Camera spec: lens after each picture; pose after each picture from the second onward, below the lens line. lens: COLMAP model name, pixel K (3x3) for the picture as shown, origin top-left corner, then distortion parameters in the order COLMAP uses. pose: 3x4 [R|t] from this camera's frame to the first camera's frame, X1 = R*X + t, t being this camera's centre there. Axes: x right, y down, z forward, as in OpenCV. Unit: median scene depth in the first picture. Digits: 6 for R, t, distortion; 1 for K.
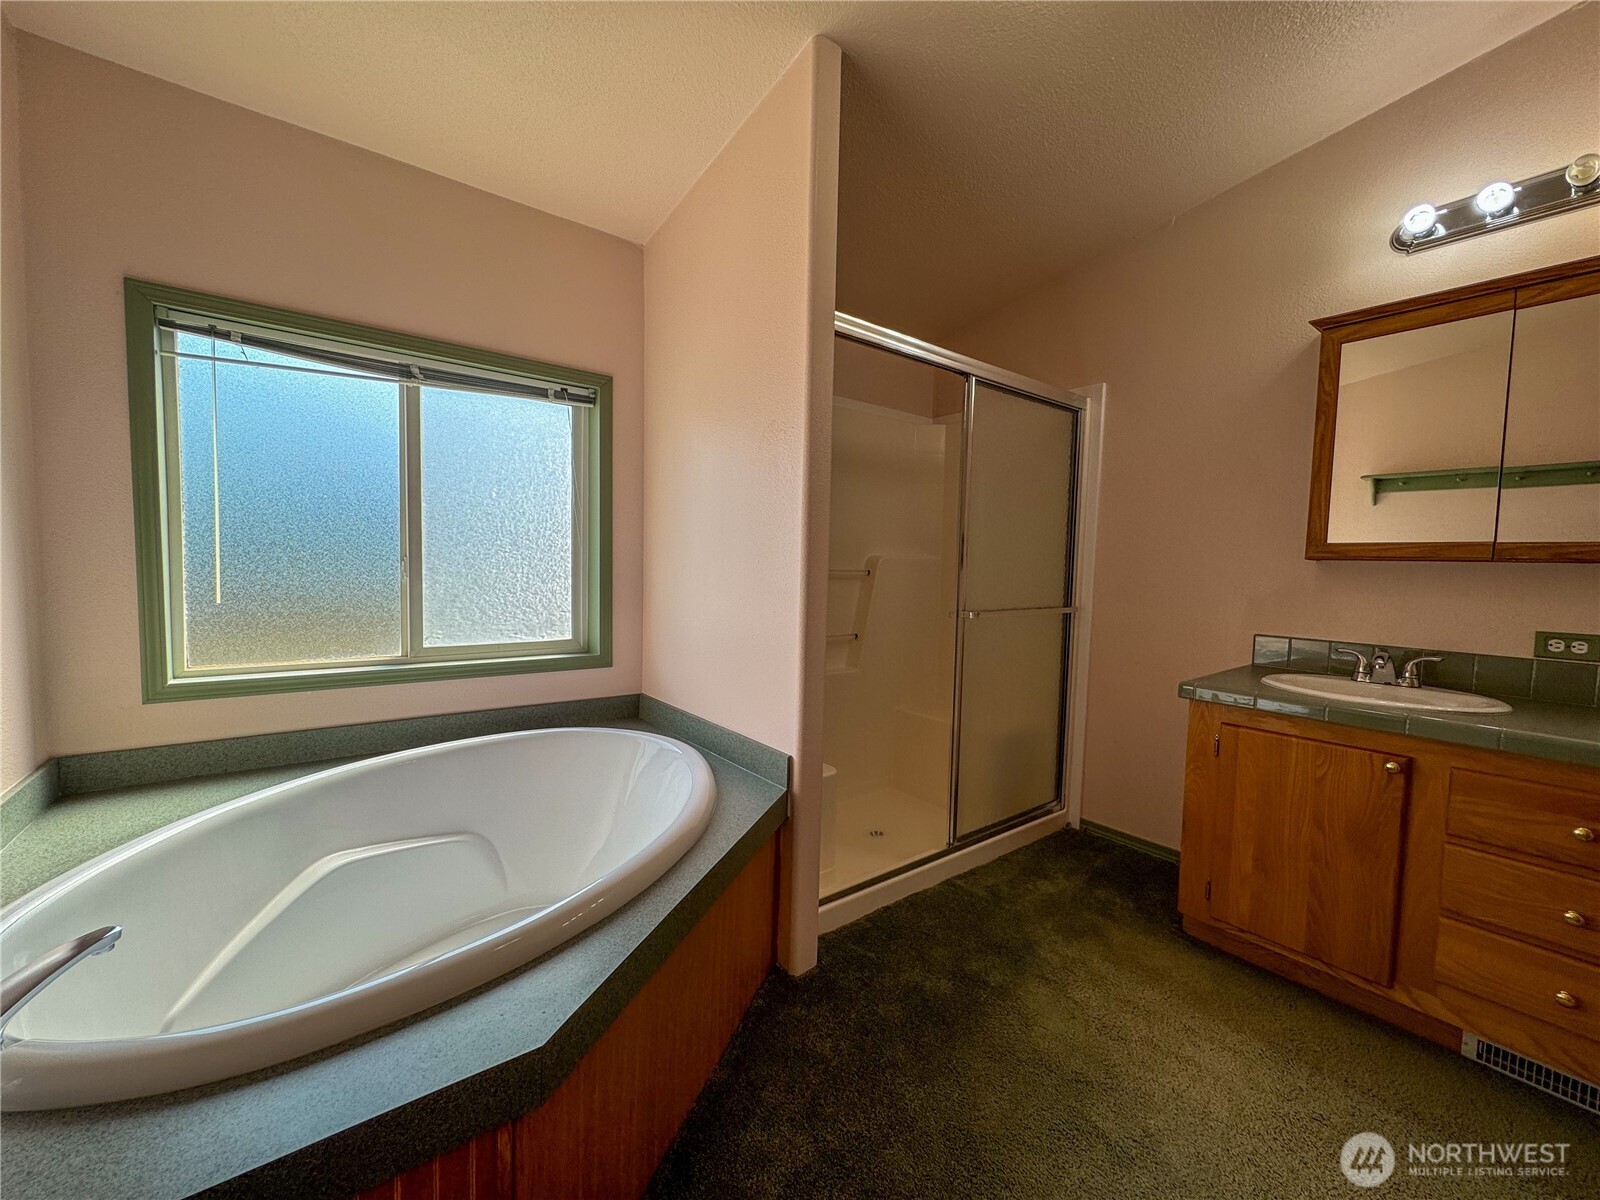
lens RADIAL K [[638.7, 0, 801.6], [0, 638.7, 595.7], [0, 0, 1]] dist [-0.003472, -0.000639]
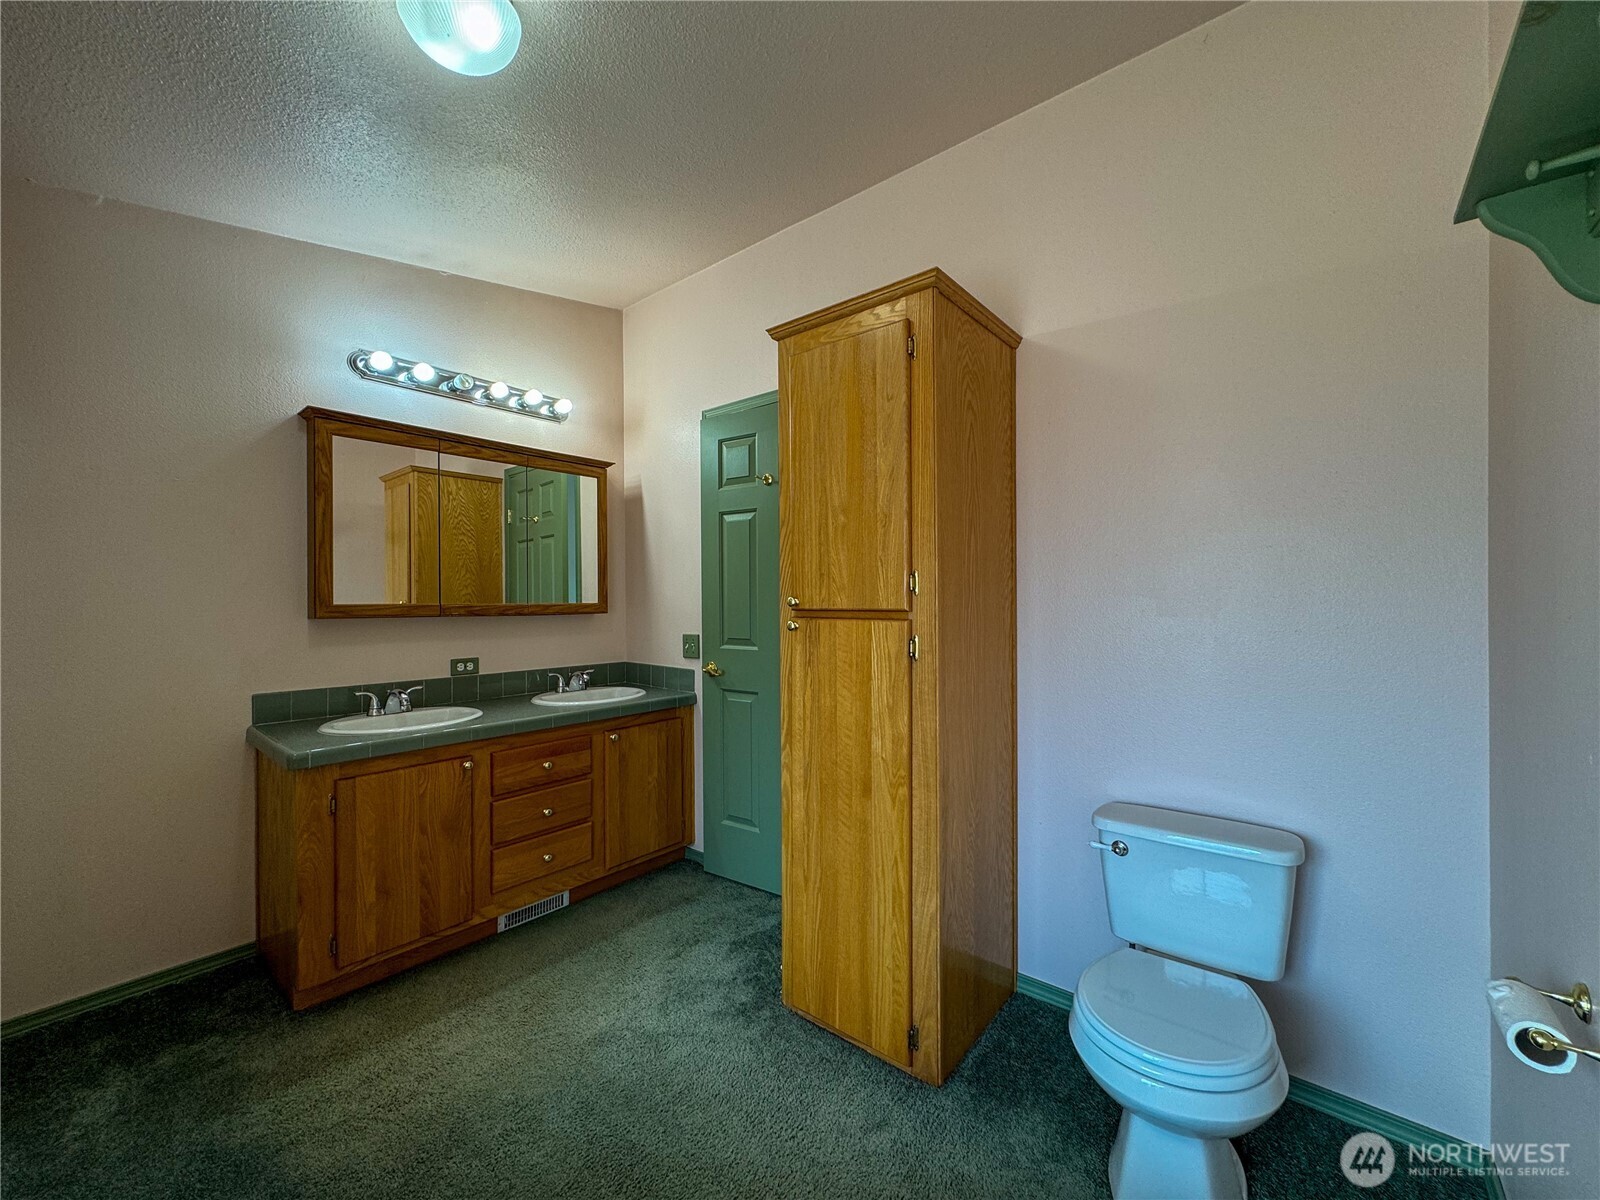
lens RADIAL K [[638.7, 0, 789.6], [0, 638.7, 598.5], [0, 0, 1]] dist [-0.003472, -0.000639]
pose [[-0.210662, -0.022934, 0.977290, -0.542957], [0.047901, 0.998282, 0.033752, -0.104924], [-0.976385, 0.053923, -0.209202, 0.493414]]
